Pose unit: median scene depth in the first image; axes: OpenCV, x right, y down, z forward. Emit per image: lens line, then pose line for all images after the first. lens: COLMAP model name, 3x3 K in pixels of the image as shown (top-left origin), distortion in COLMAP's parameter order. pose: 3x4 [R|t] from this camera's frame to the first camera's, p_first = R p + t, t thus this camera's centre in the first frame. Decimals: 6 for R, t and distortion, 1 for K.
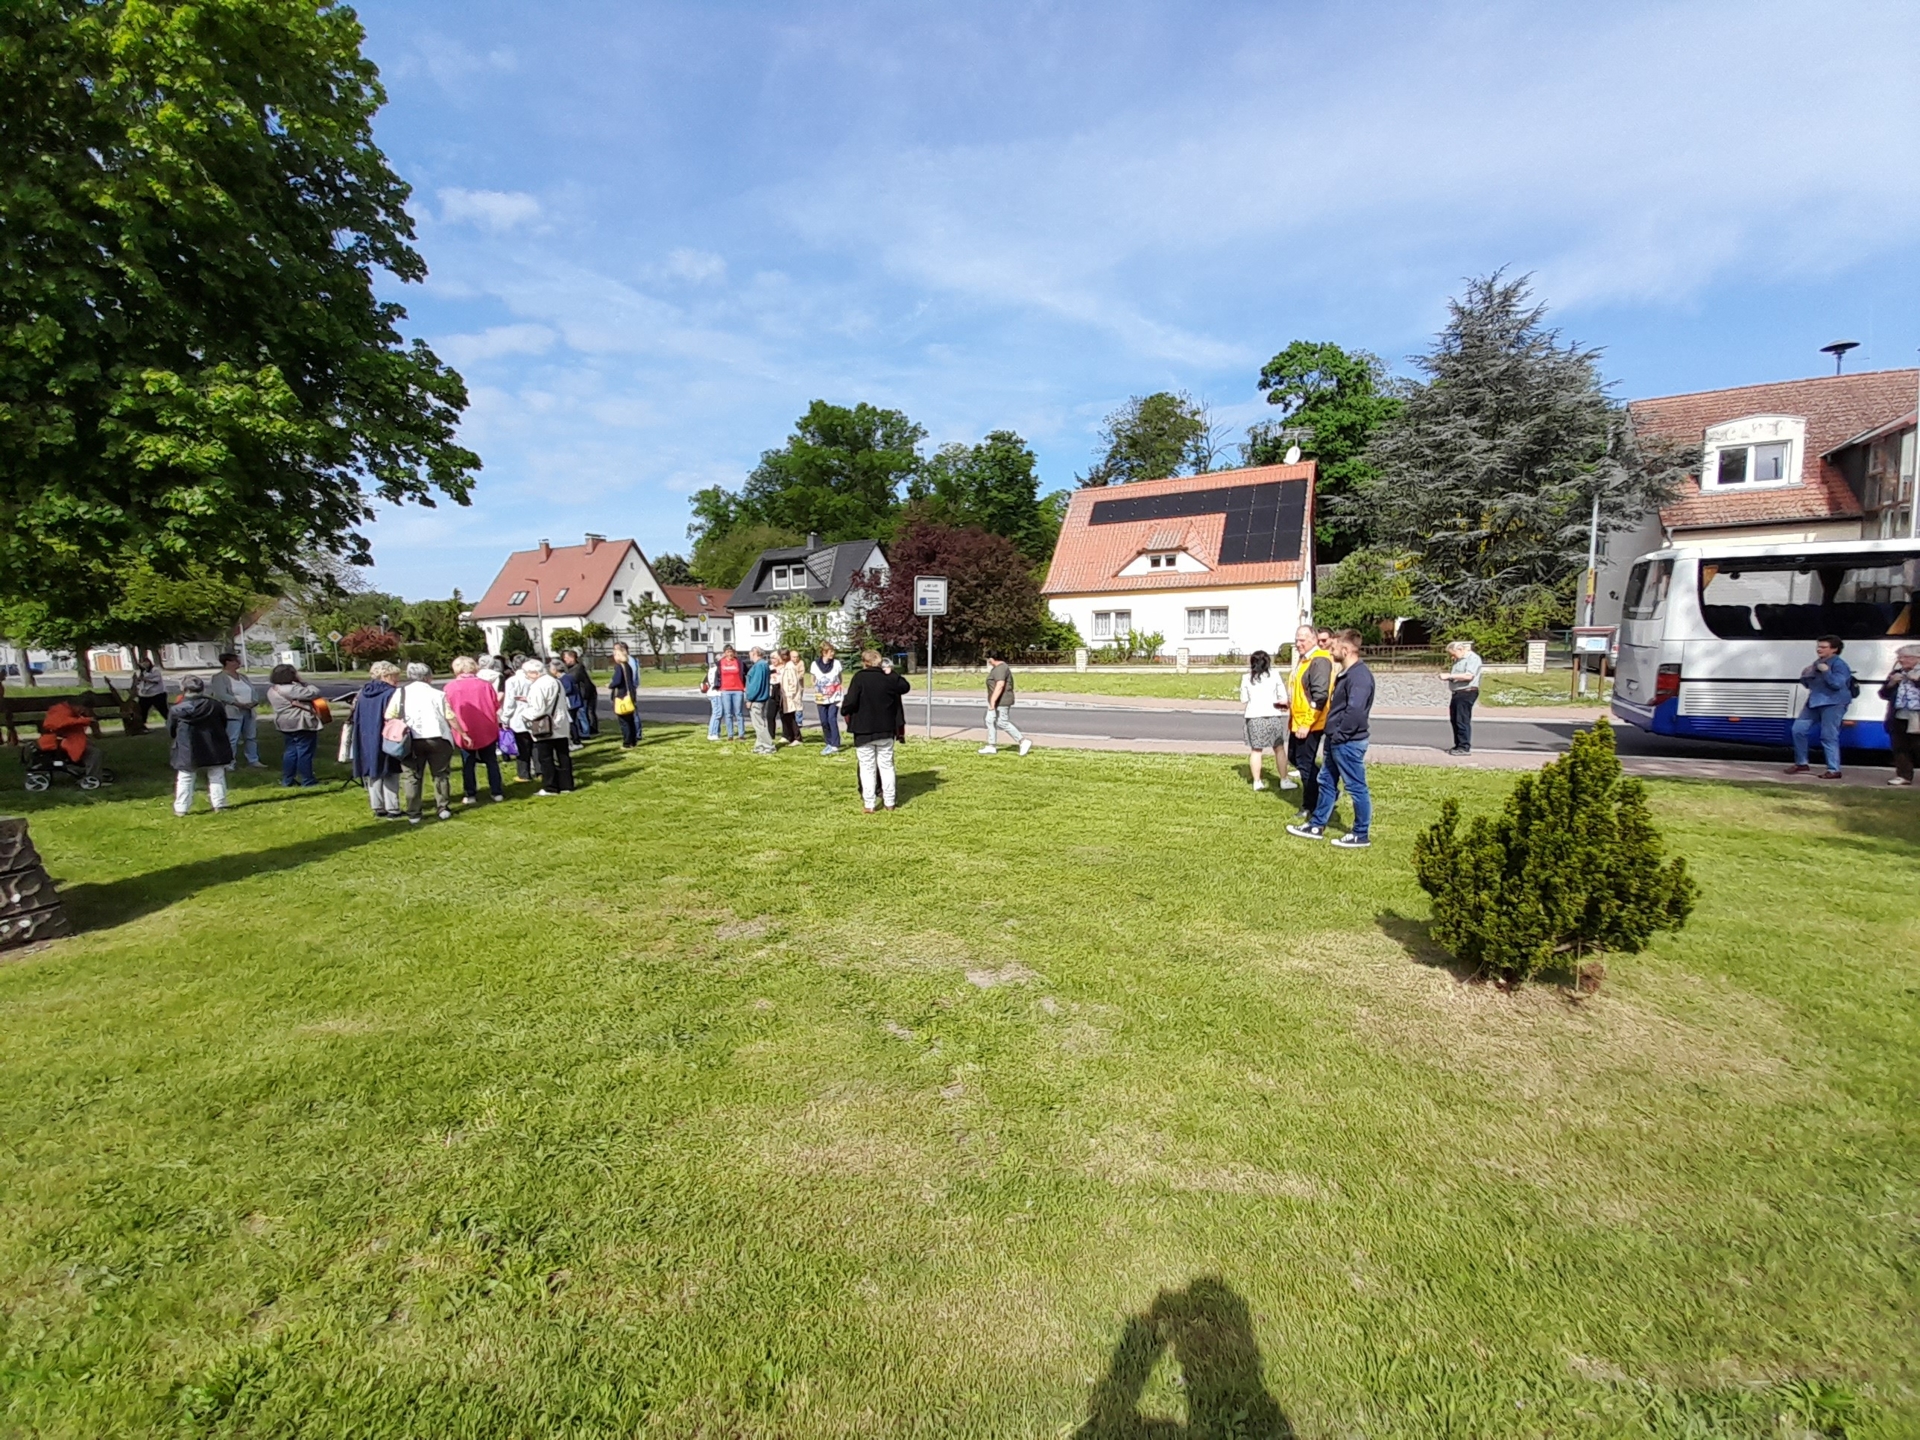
lens RADIAL K [[748.9, 0, 967.6], [0, 748.9, 730.1], [0, 0, 1]] dist [0.017629, -0.015192]
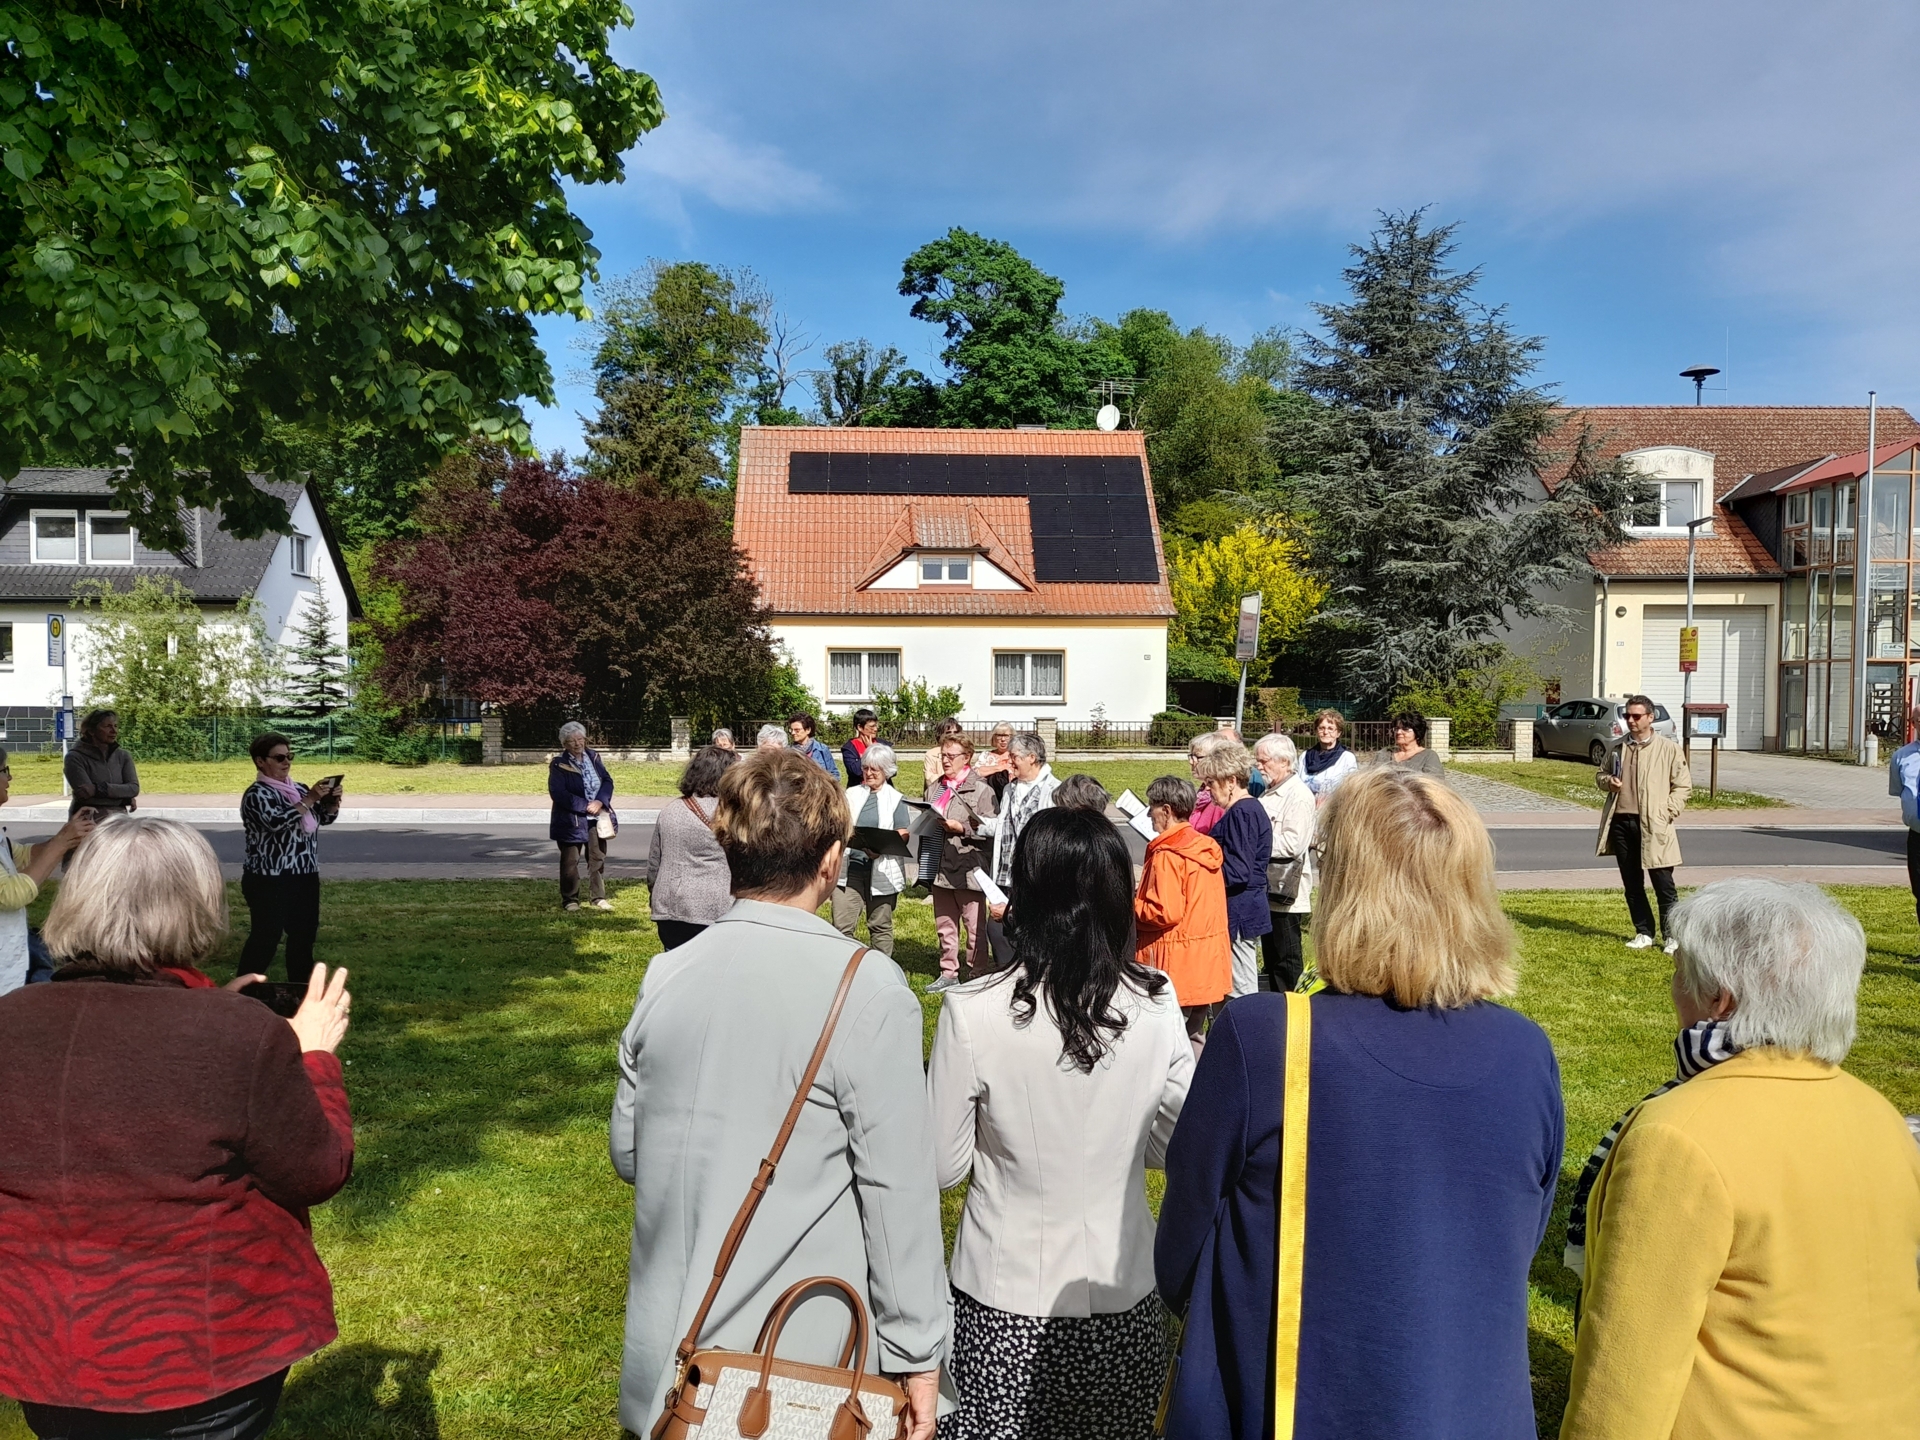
lens RADIAL K [[1399.8, 0, 958.0], [0, 1399.8, 748.3], [0, 0, 1]] dist [0.050450, -0.069757]
pose [[0.854662, 0.005649, 0.519155, -0.223634], [0.038409, 0.996513, -0.074075, -0.005965], [-0.517763, 0.083249, 0.851464, 0.068680]]
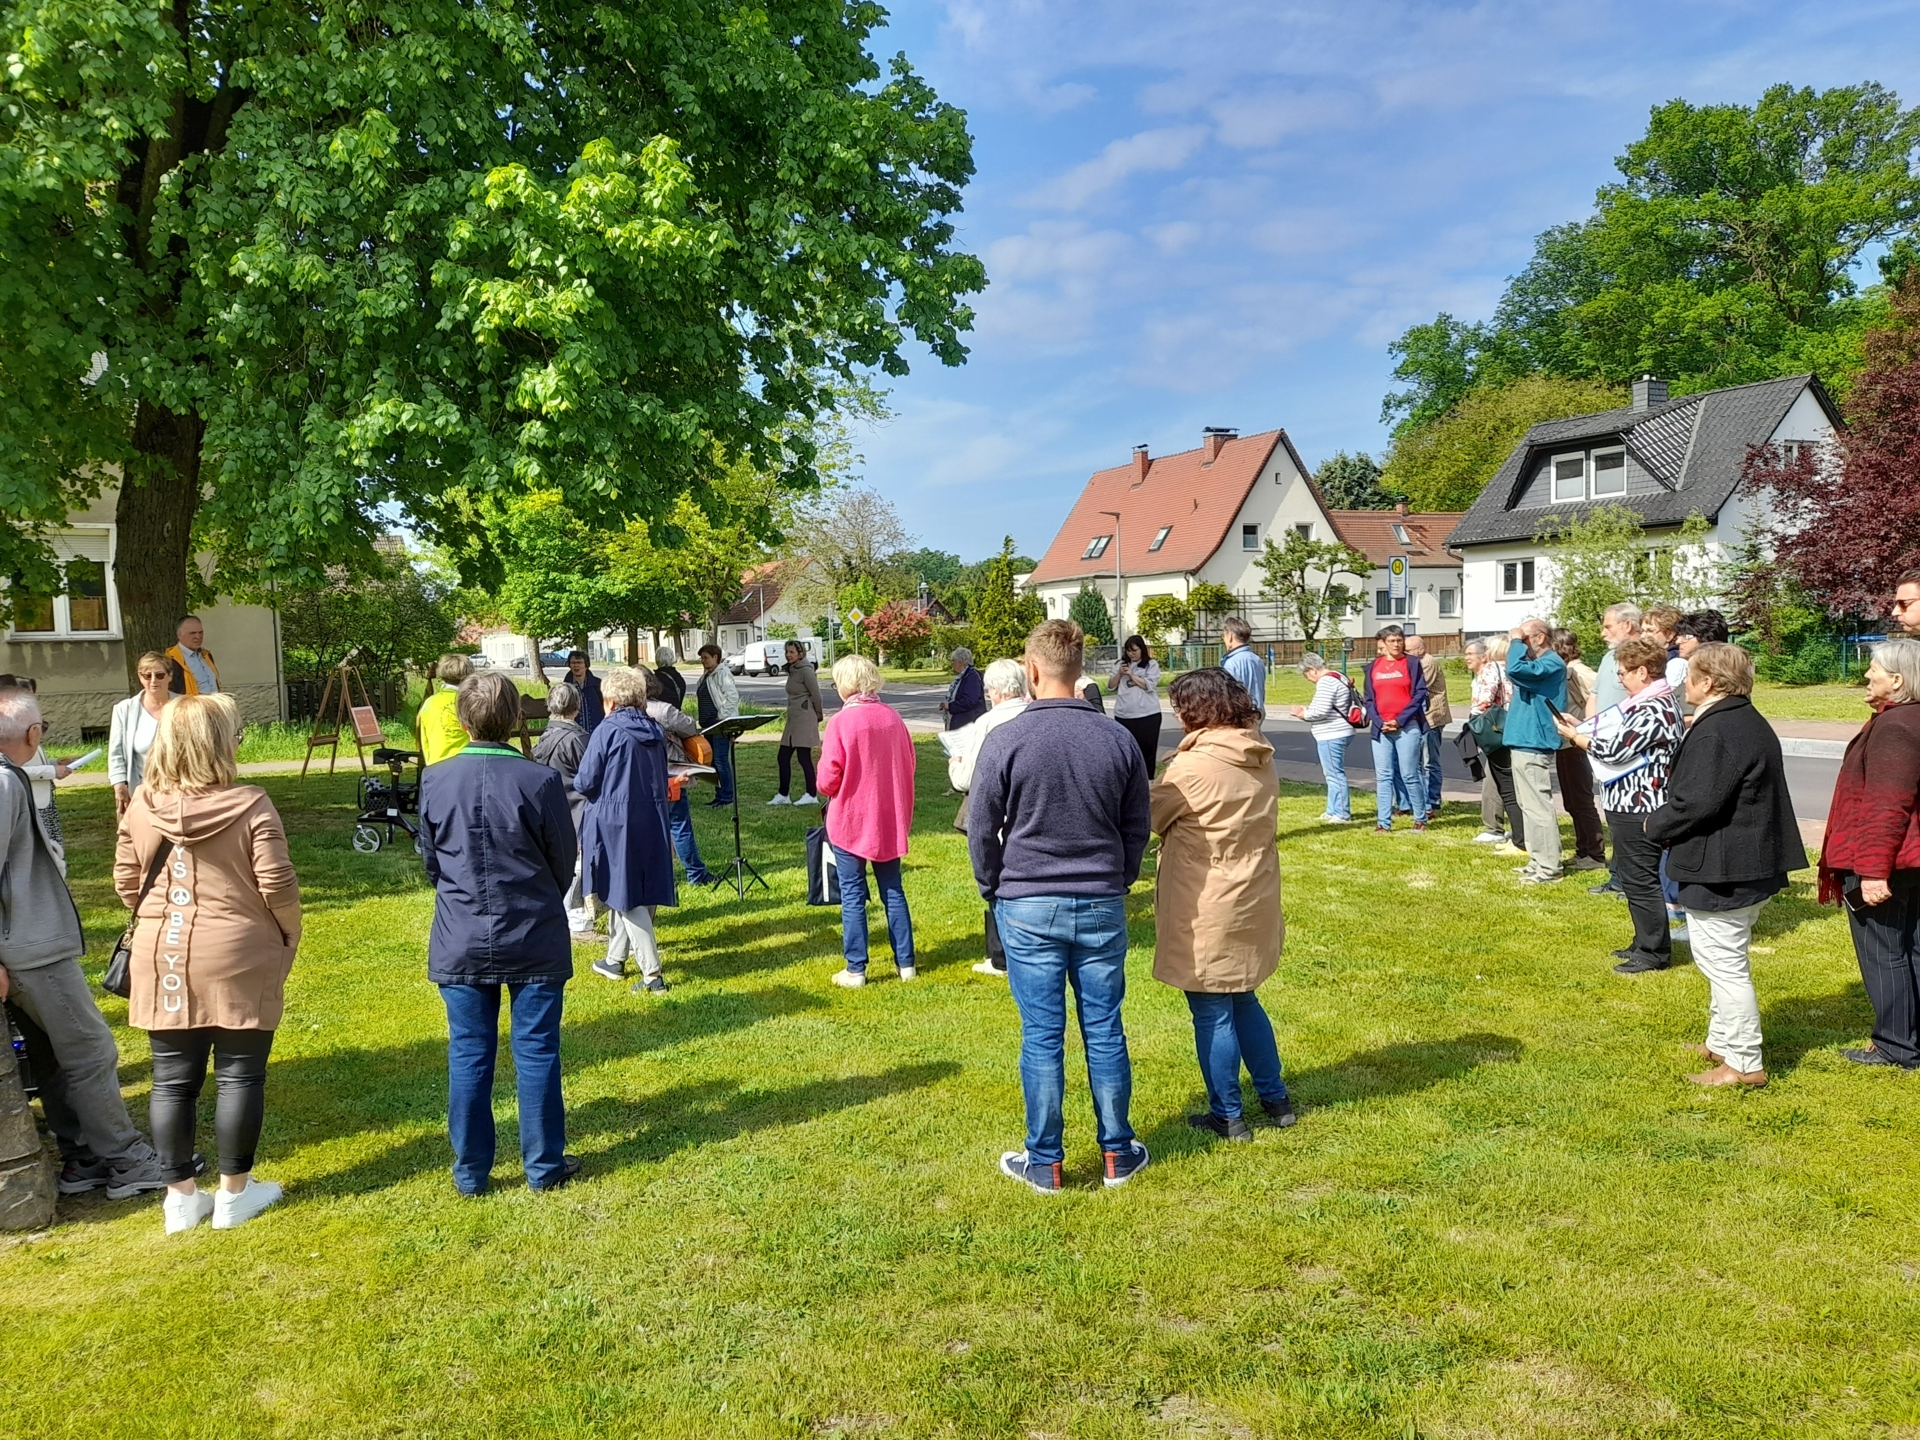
lens RADIAL K [[1399.8, 0, 958.0], [0, 1399.8, 748.3], [0, 0, 1]] dist [0.050450, -0.069757]
pose [[0.801749, 0.042647, -0.596137, -0.019478], [-0.056131, 0.998415, -0.004065, -0.007260], [0.595019, 0.036721, 0.802872, 0.060719]]
